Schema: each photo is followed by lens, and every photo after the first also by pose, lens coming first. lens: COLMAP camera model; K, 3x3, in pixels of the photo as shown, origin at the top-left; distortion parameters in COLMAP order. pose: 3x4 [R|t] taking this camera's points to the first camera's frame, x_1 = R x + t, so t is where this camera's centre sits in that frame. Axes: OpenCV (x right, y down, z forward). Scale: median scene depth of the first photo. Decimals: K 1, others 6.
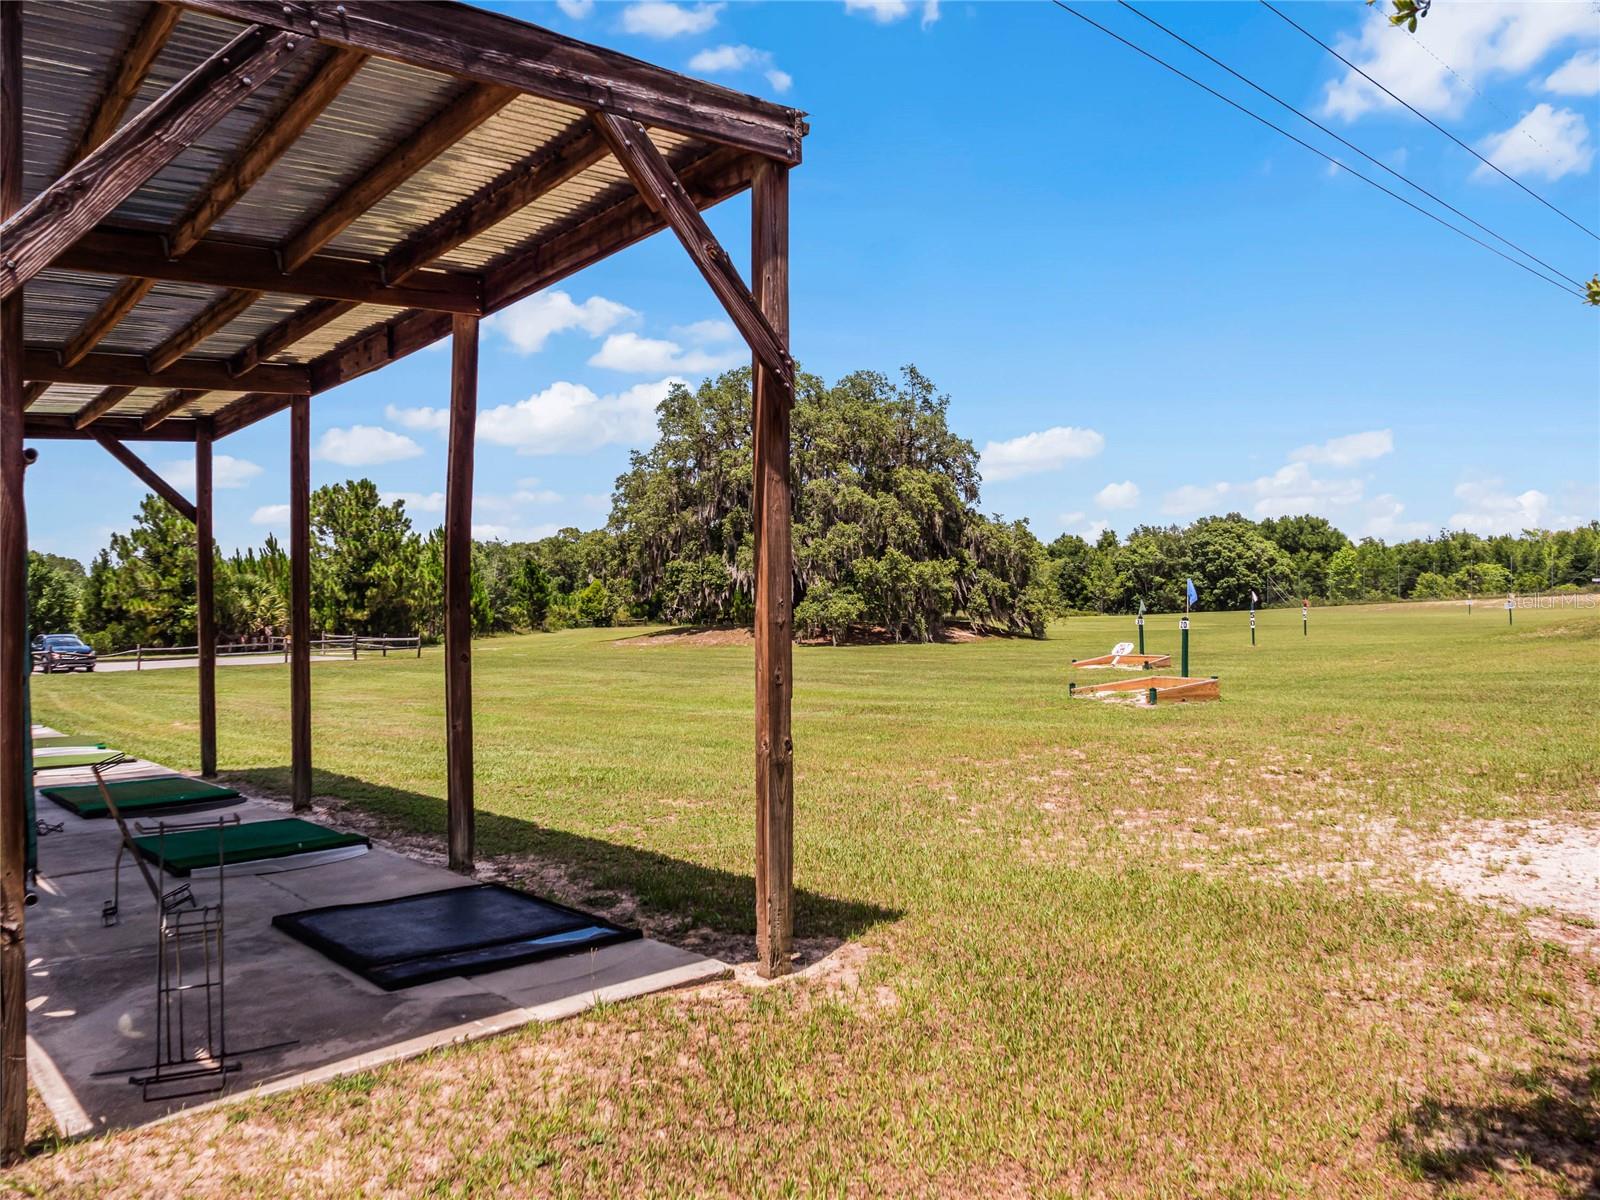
lens RADIAL K [[1235.7, 0, 795.0], [0, 1235.7, 588.7], [0, 0, 1]] dist [-0.030165, -0.004271]
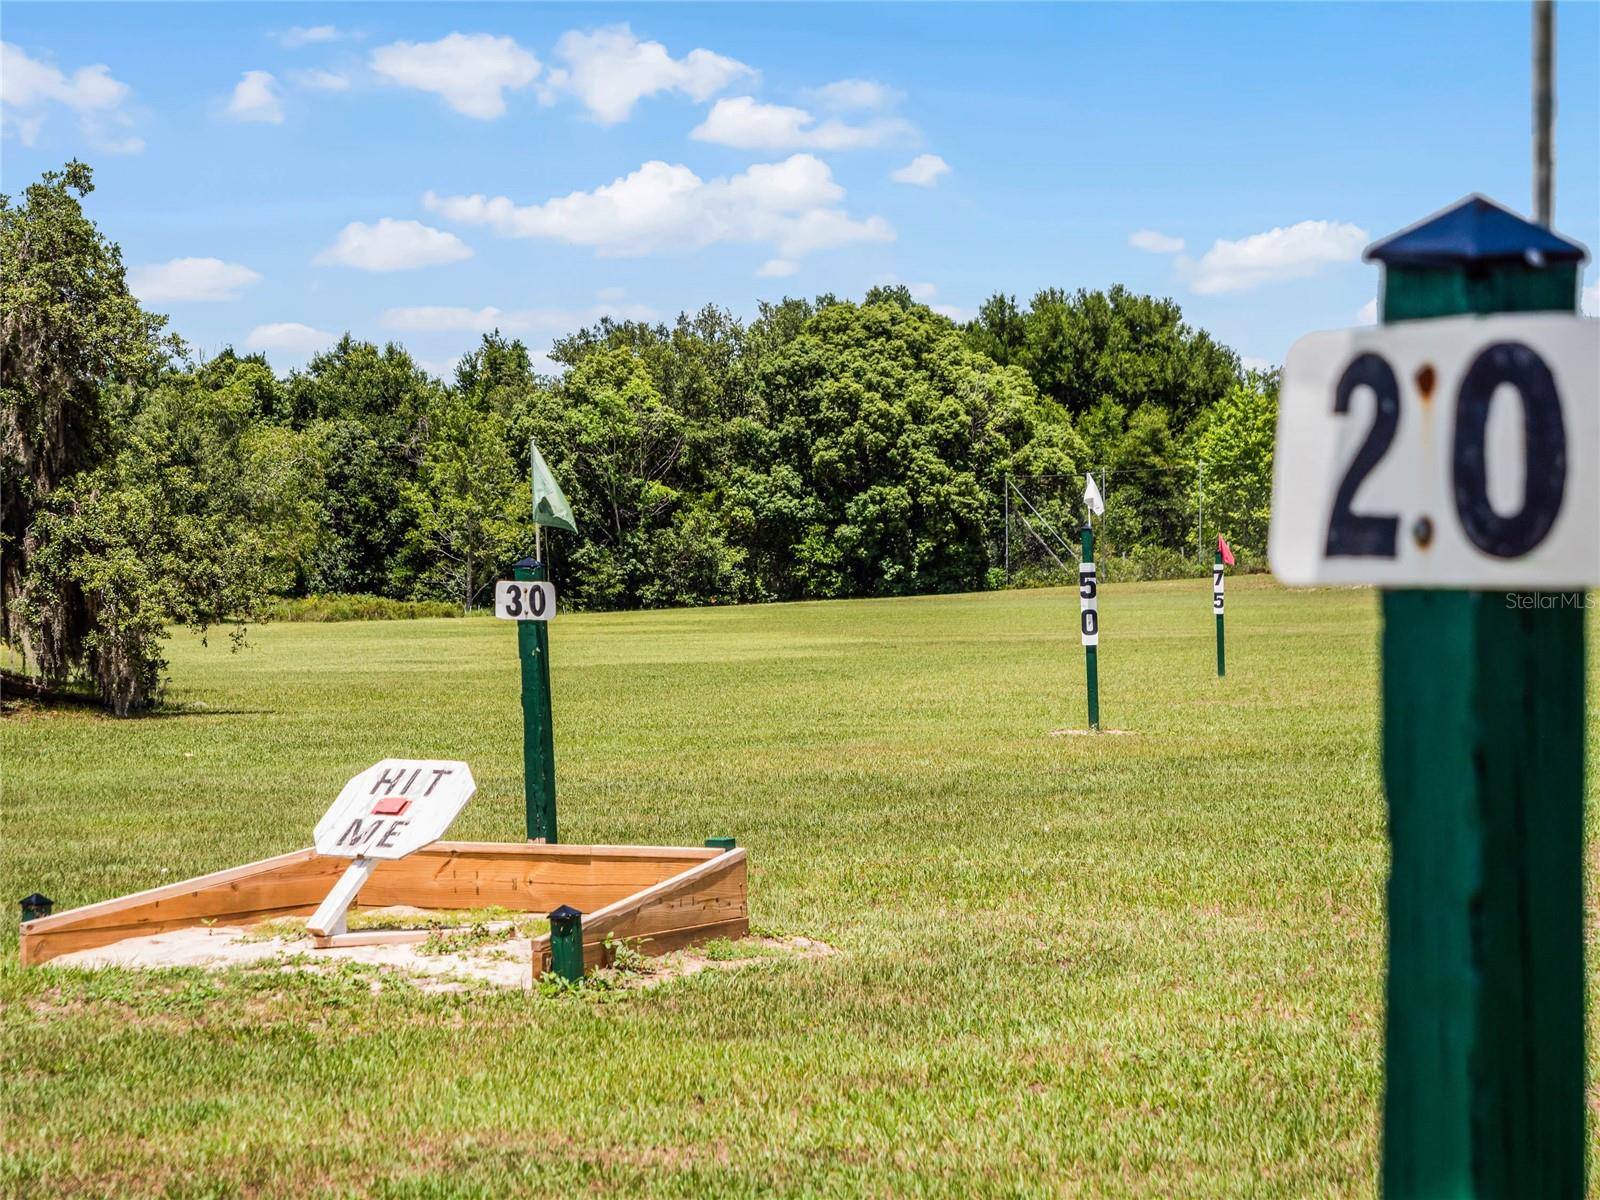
lens RADIAL K [[3509.9, 0, 800.2], [0, 3509.9, 597.9], [0, 0, 1]] dist [0.019424, 0.000000]
pose [[0.947108, -0.008689, 0.320799, 0.057677], [0.004515, 0.999895, 0.013753, 0.006480], [-0.320884, -0.011577, 0.947048, 0.194271]]
